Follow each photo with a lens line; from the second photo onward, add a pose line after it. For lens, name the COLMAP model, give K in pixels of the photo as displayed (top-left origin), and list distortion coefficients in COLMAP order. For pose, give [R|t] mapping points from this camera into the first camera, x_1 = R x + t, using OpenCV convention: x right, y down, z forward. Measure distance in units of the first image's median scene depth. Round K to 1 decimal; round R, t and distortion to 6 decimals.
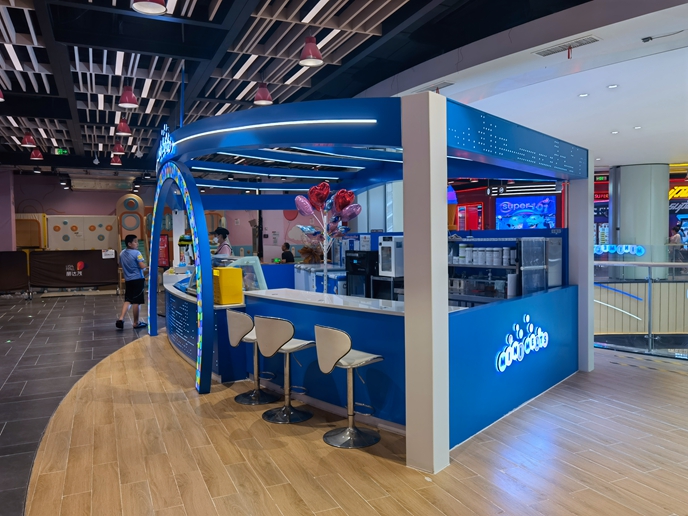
lens RADIAL K [[546.4, 0, 344.0], [0, 546.4, 258.0], [0, 0, 1]] dist [0.010889, 0.001663]
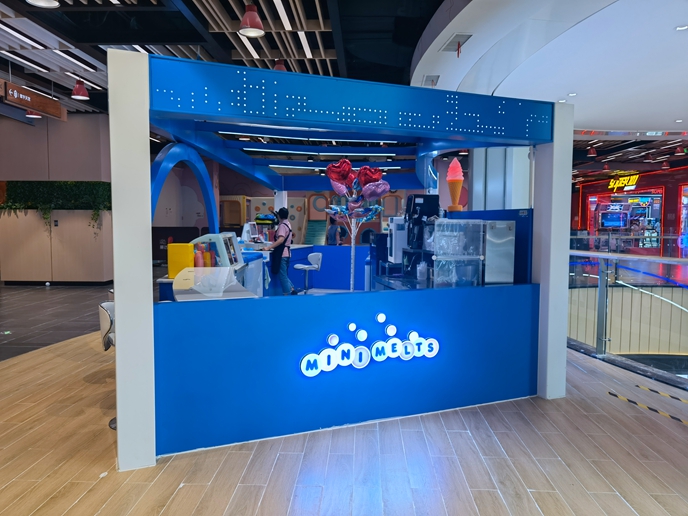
lens RADIAL K [[546.4, 0, 344.0], [0, 546.4, 258.0], [0, 0, 1]] dist [0.010889, 0.001663]
pose [[0.898211, 0.048299, -0.436902, 0.644081], [-0.034815, 0.998639, 0.038824, -0.008336], [0.438183, -0.019662, 0.898671, 0.250411]]
